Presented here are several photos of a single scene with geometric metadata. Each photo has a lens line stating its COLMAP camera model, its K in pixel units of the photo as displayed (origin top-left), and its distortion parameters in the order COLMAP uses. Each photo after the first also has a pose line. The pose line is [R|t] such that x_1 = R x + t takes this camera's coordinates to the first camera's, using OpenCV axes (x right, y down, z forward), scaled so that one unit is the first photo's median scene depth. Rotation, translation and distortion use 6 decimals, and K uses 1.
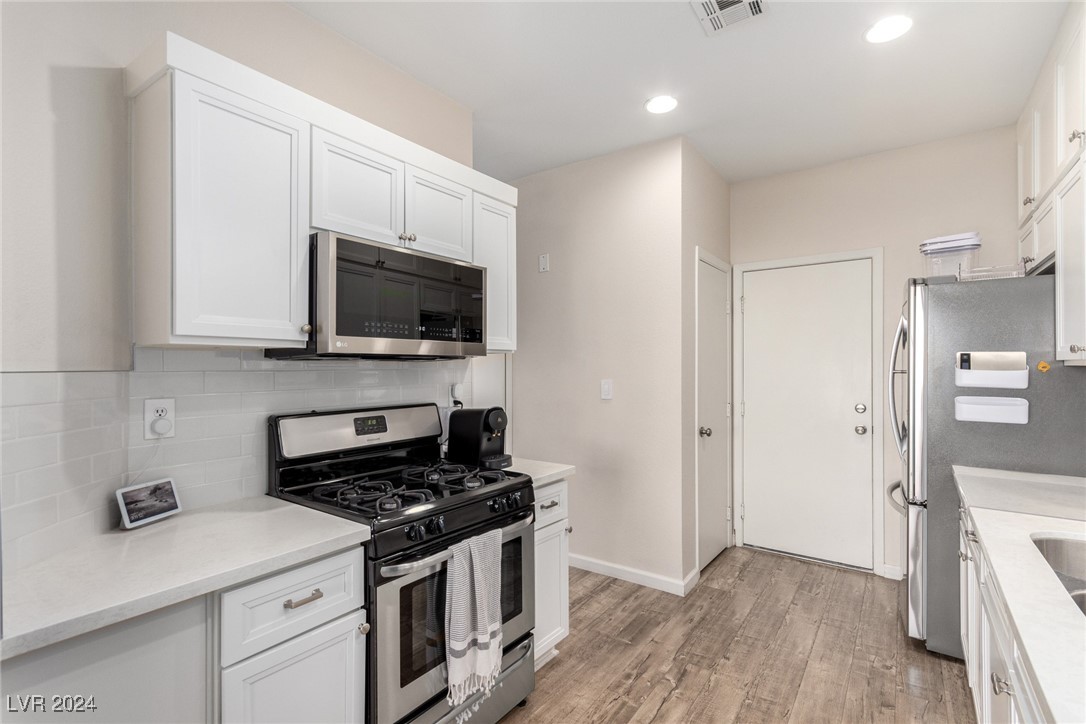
lens RADIAL K [[503.7, 0, 550.7], [0, 503.7, 365.8], [0, 0, 1]] dist [0.006345, -0.000455]
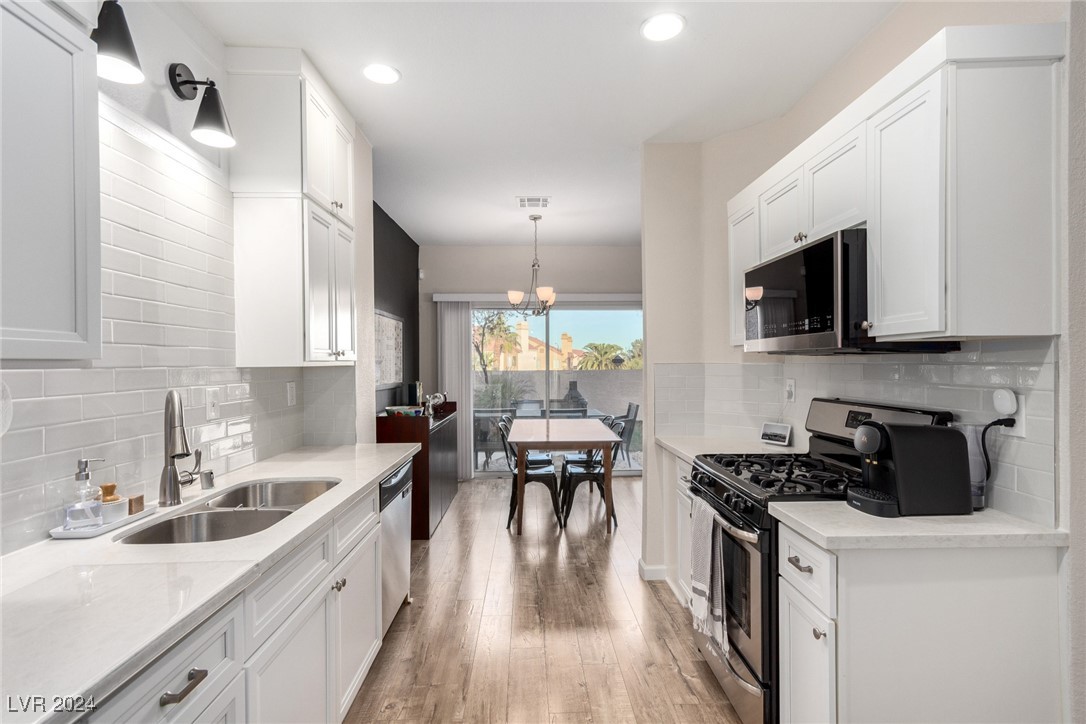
lens RADIAL K [[503.7, 0, 544.0], [0, 503.7, 365.4], [0, 0, 1]] dist [0.006345, -0.000455]
pose [[-0.796368, 0.012307, -0.604688, 0.655734], [0.009946, 0.999924, 0.007253, -0.002416], [0.604731, -0.000238, -0.796430, 1.283472]]
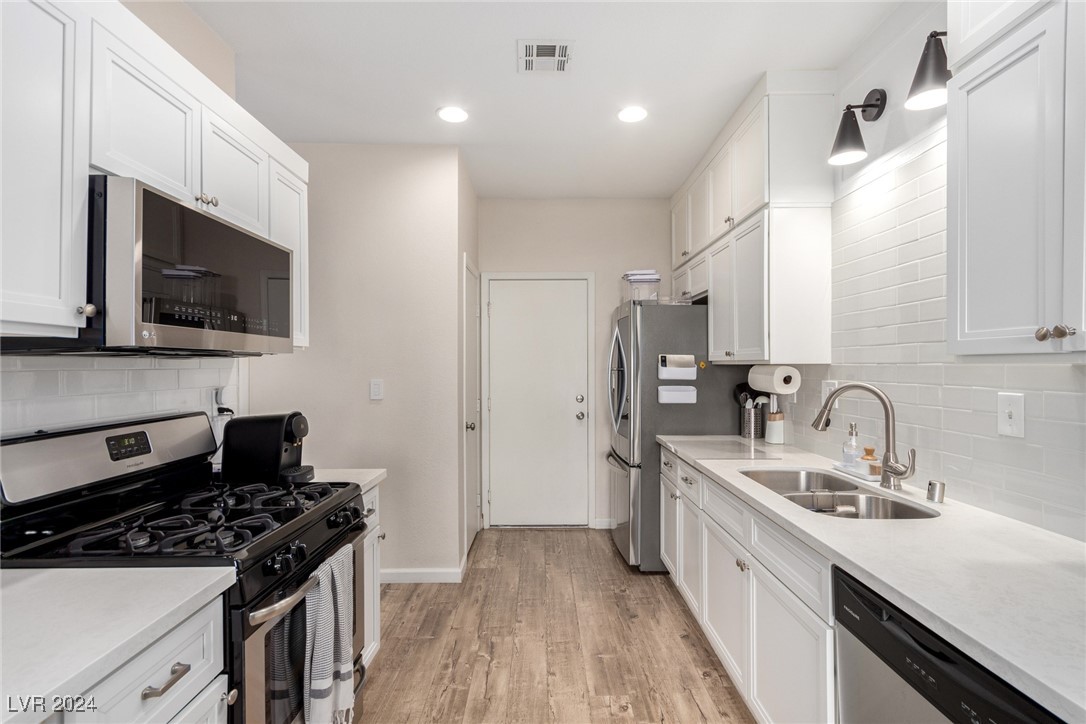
lens RADIAL K [[503.7, 0, 550.1], [0, 503.7, 365.9], [0, 0, 1]] dist [0.006345, -0.000455]
pose [[0.807217, -0.001571, 0.590253, -0.271369], [0.001660, 0.999999, 0.000393, 0.002659], [-0.590253, 0.000663, 0.807218, 0.042694]]
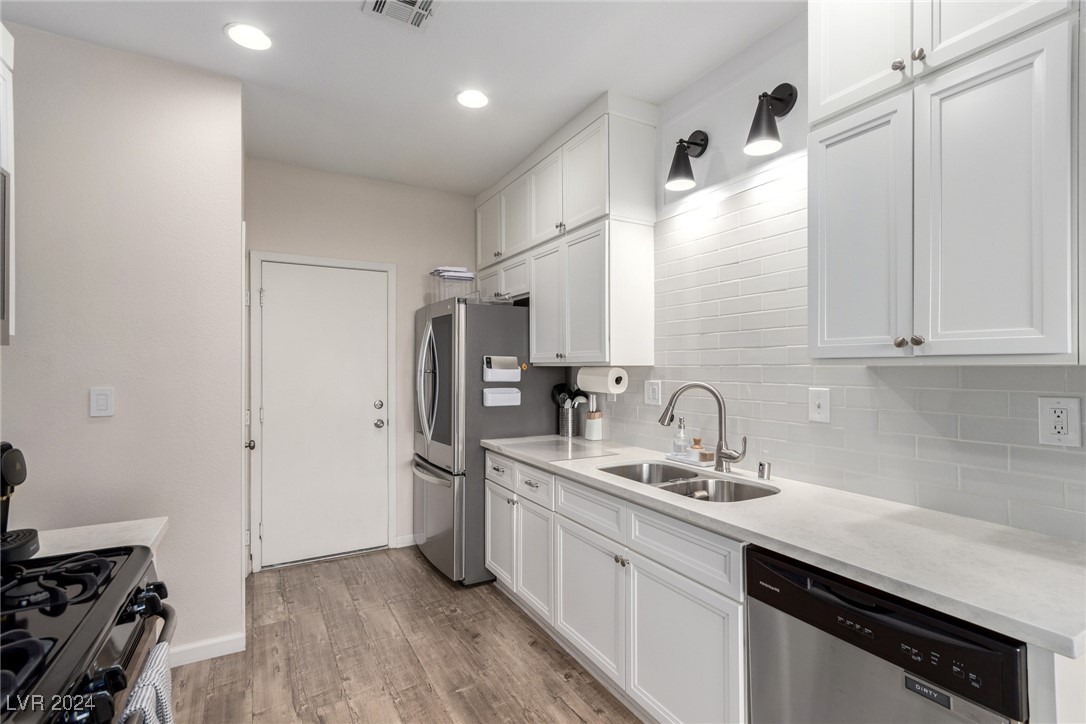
lens RADIAL K [[503.7, 0, 549.2], [0, 503.7, 365.7], [0, 0, 1]] dist [0.006345, -0.000455]
pose [[0.417557, 0.002749, 0.908647, -0.353246], [0.001473, 0.999992, -0.003703, 0.003954], [-0.908650, 0.002885, 0.417550, 0.273958]]
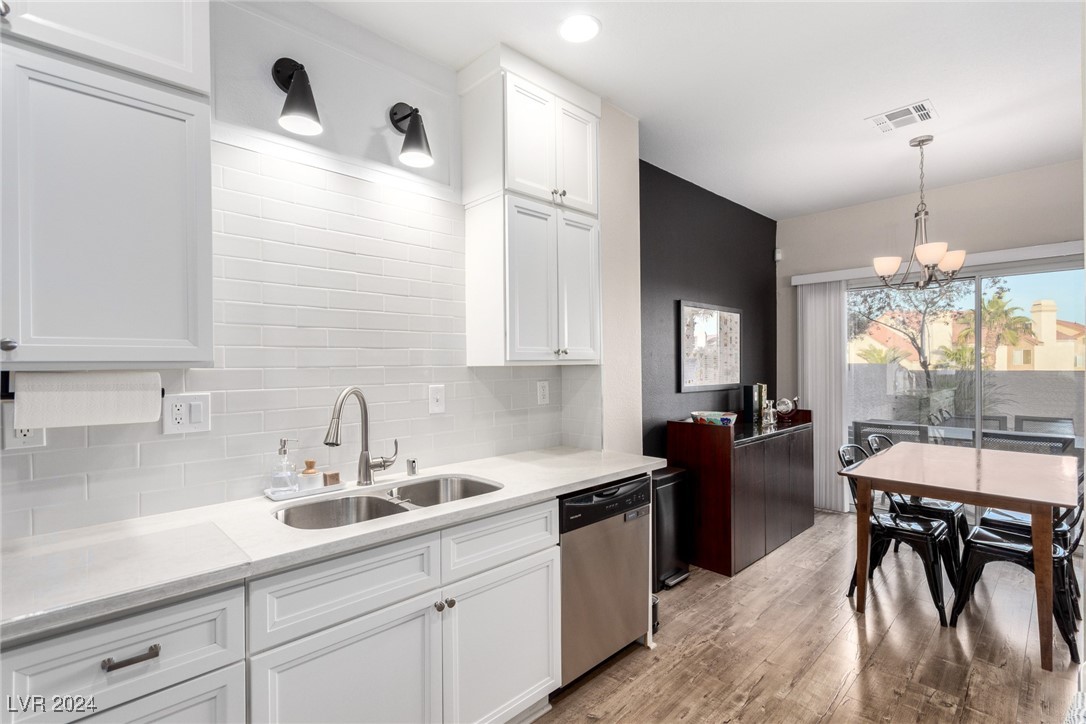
lens RADIAL K [[503.7, 0, 548.4], [0, 503.7, 365.9], [0, 0, 1]] dist [0.006345, -0.000455]
pose [[-0.983341, 0.009815, 0.181503, 0.186407], [0.010825, 0.999931, 0.004573, -0.001550], [-0.181446, 0.006462, -0.983380, 1.154483]]
